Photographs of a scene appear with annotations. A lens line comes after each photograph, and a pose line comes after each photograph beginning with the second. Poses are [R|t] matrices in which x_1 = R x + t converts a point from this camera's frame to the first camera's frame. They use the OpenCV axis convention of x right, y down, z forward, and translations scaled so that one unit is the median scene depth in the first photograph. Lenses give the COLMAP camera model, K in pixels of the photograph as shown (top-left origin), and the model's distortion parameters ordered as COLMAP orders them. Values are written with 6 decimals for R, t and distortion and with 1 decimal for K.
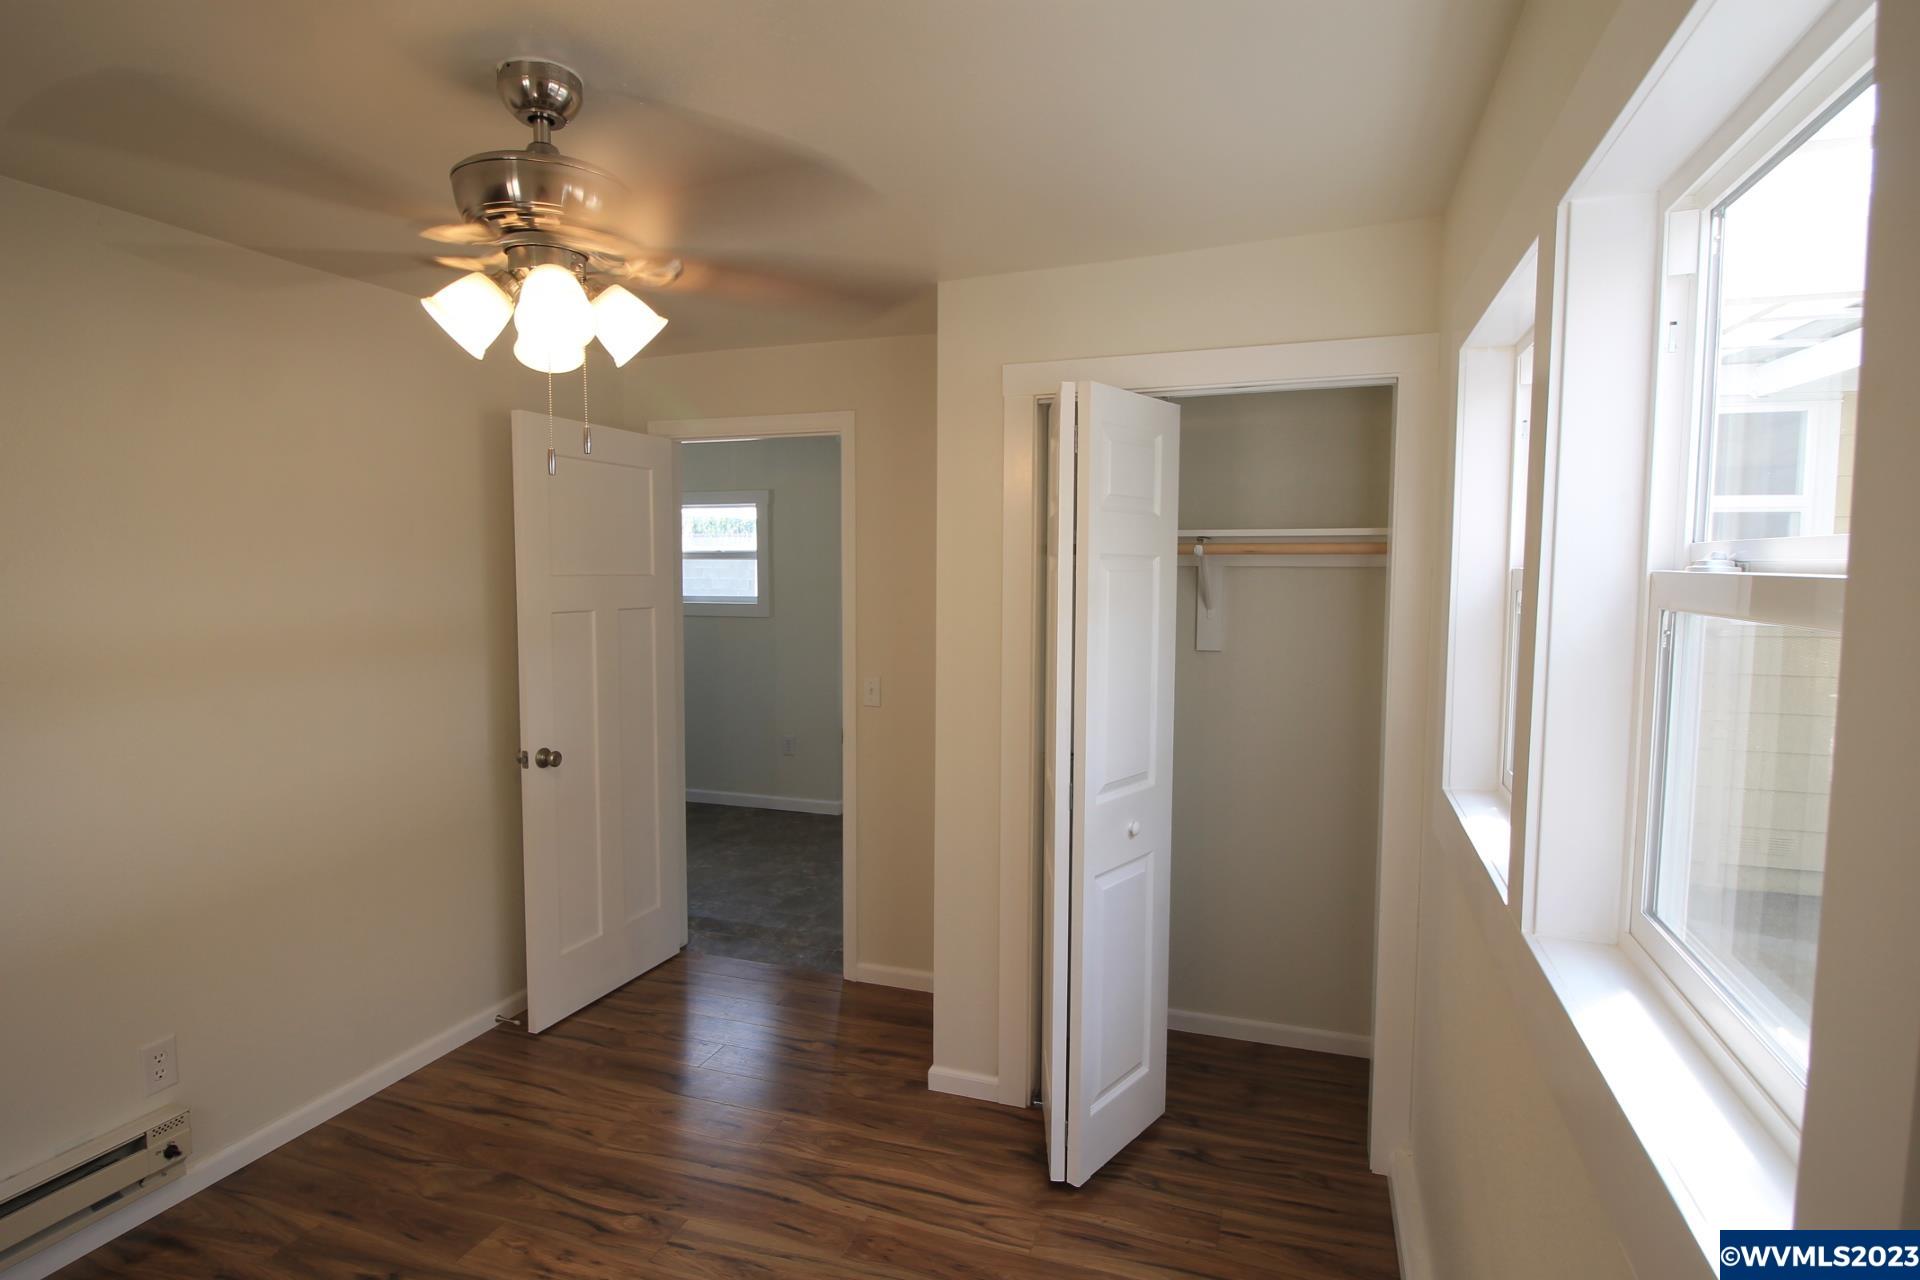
lens RADIAL K [[985.8, 0, 957.5], [0, 985.8, 642.0], [0, 0, 1]] dist [-0.000619, -0.012560]
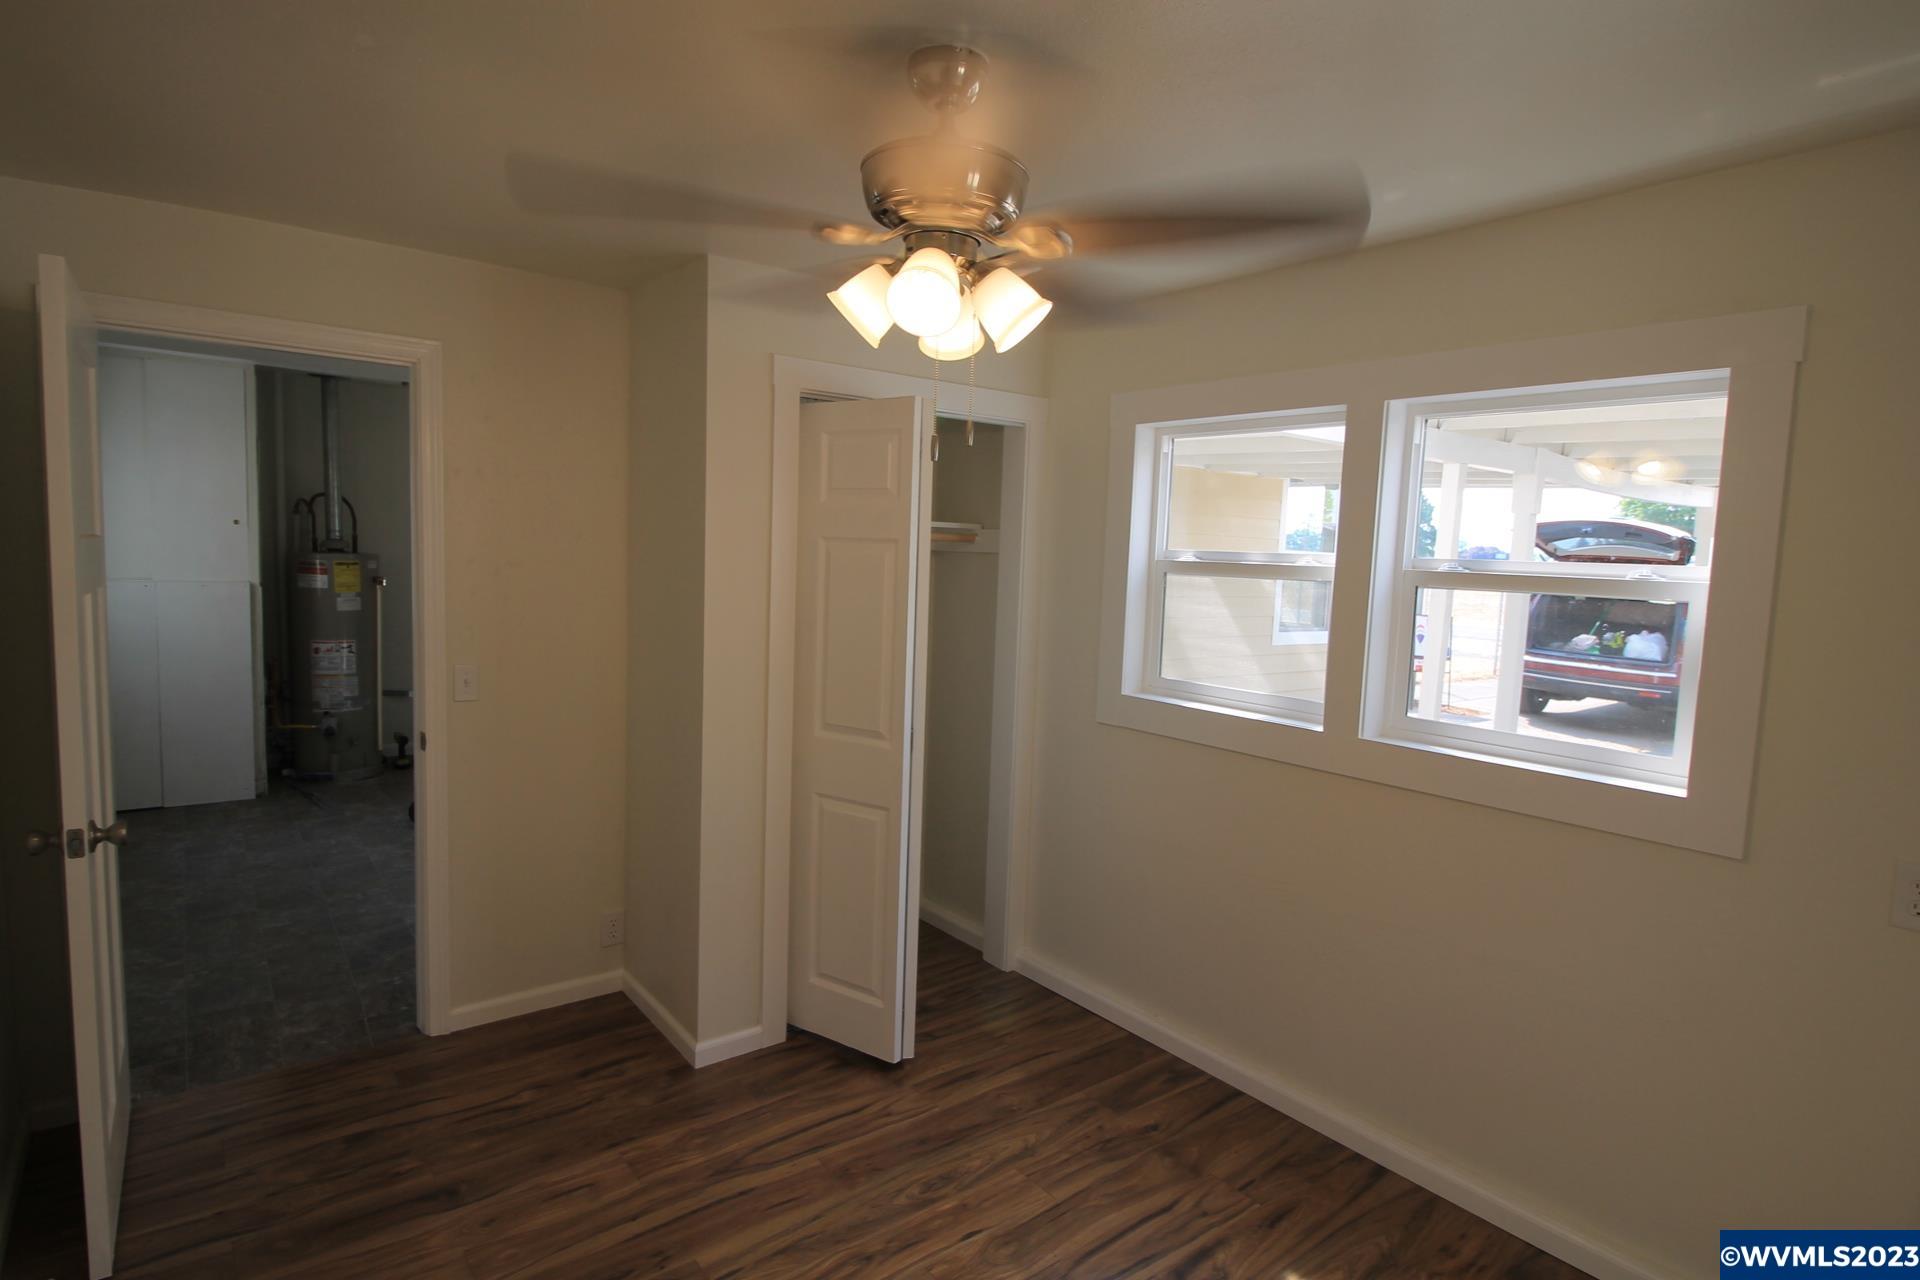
lens RADIAL K [[985.8, 0, 957.5], [0, 985.8, 642.0], [0, 0, 1]] dist [-0.000619, -0.012560]
pose [[0.531632, -0.056271, 0.845104, -0.843568], [0.028037, 0.998413, 0.048842, -0.019918], [-0.846511, -0.002272, 0.532366, 0.298327]]
